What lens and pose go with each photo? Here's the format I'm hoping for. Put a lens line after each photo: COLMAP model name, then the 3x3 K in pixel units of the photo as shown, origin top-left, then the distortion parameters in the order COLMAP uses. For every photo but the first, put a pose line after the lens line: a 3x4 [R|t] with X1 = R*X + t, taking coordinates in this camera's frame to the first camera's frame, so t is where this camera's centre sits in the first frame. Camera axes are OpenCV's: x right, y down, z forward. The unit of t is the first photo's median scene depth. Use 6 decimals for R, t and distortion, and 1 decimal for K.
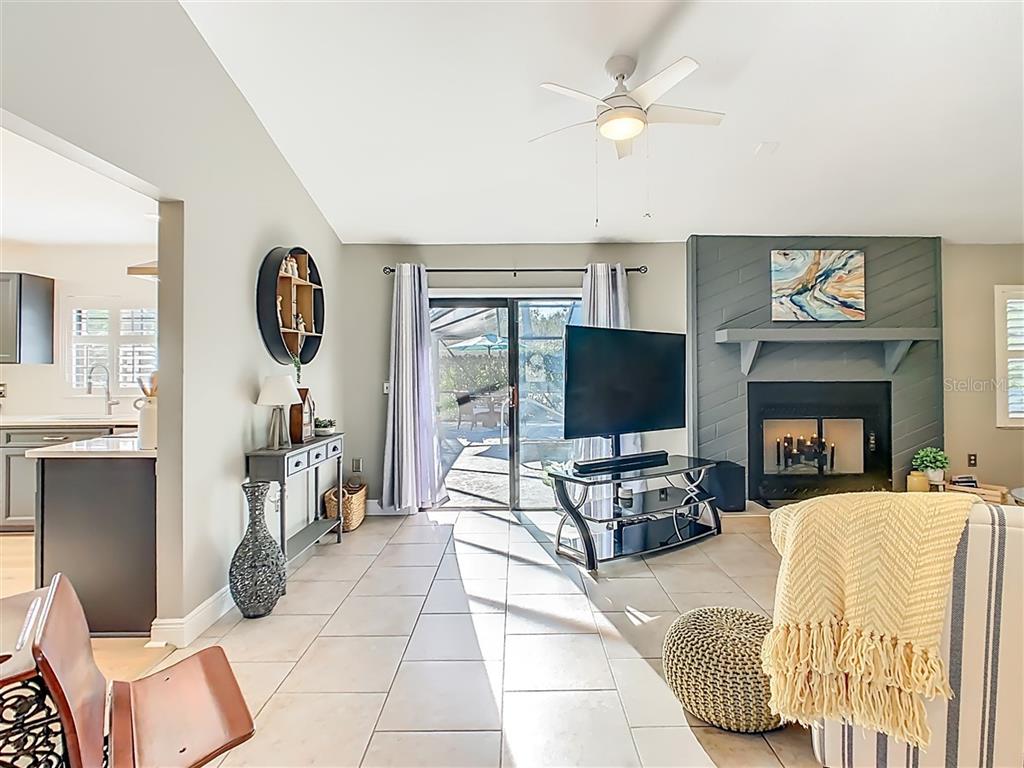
lens RADIAL K [[519.2, 0, 518.1], [0, 519.2, 371.5], [0, 0, 1]] dist [0.002940, 0.000839]
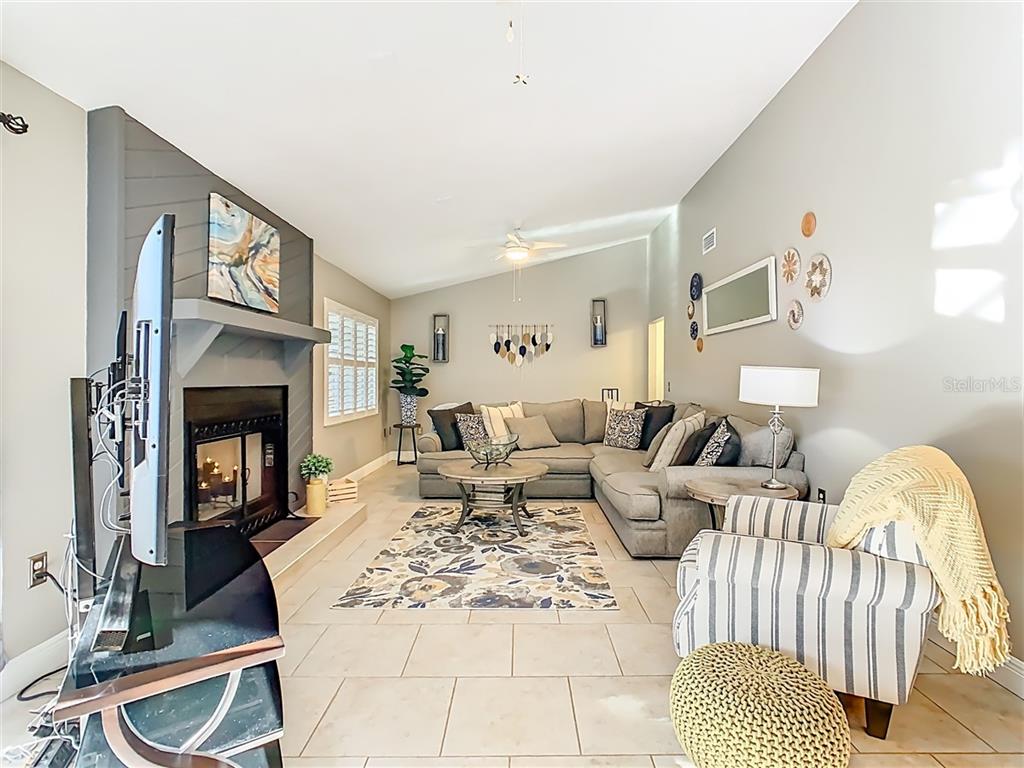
lens RADIAL K [[519.2, 0, 518.1], [0, 519.2, 371.5], [0, 0, 1]] dist [0.002940, 0.000839]
pose [[0.016046, 0.019119, 0.999688, -0.174295], [-0.011214, 0.999758, -0.018940, 0.007484], [-0.999808, -0.010906, 0.016256, 0.593014]]
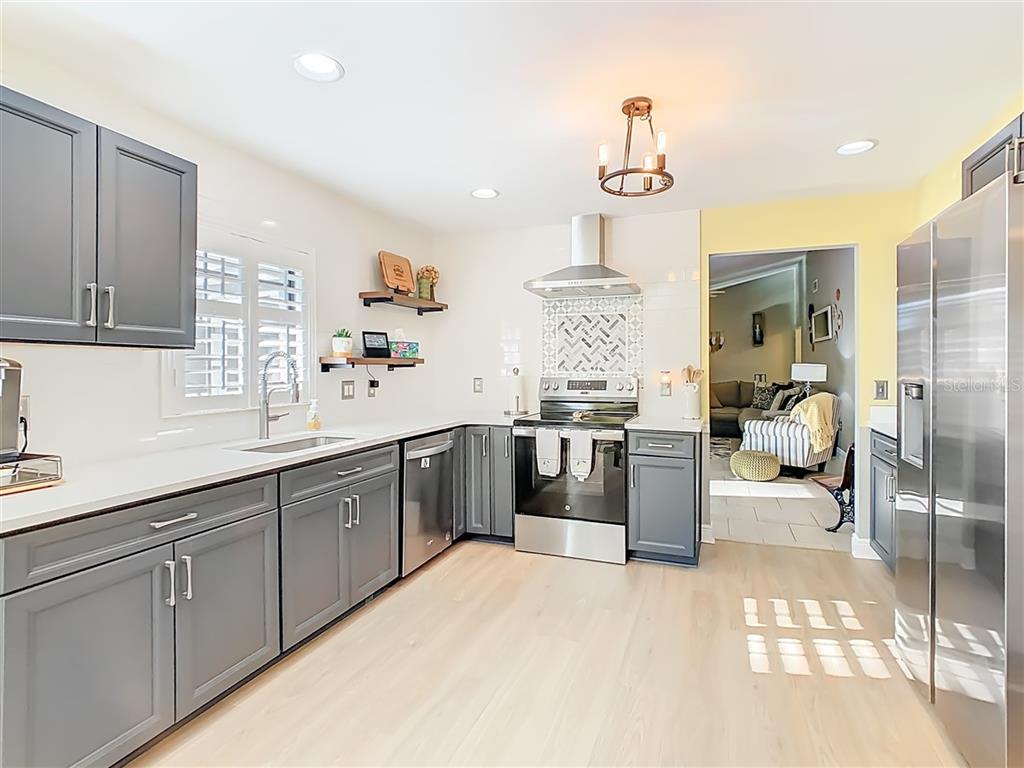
lens RADIAL K [[519.2, 0, 518.1], [0, 519.2, 371.5], [0, 0, 1]] dist [0.002940, 0.000839]
pose [[0.367861, -0.005363, 0.929865, -1.212029], [-0.006063, 0.999948, 0.008166, -0.000284], [-0.929861, -0.008642, 0.367809, 0.505011]]
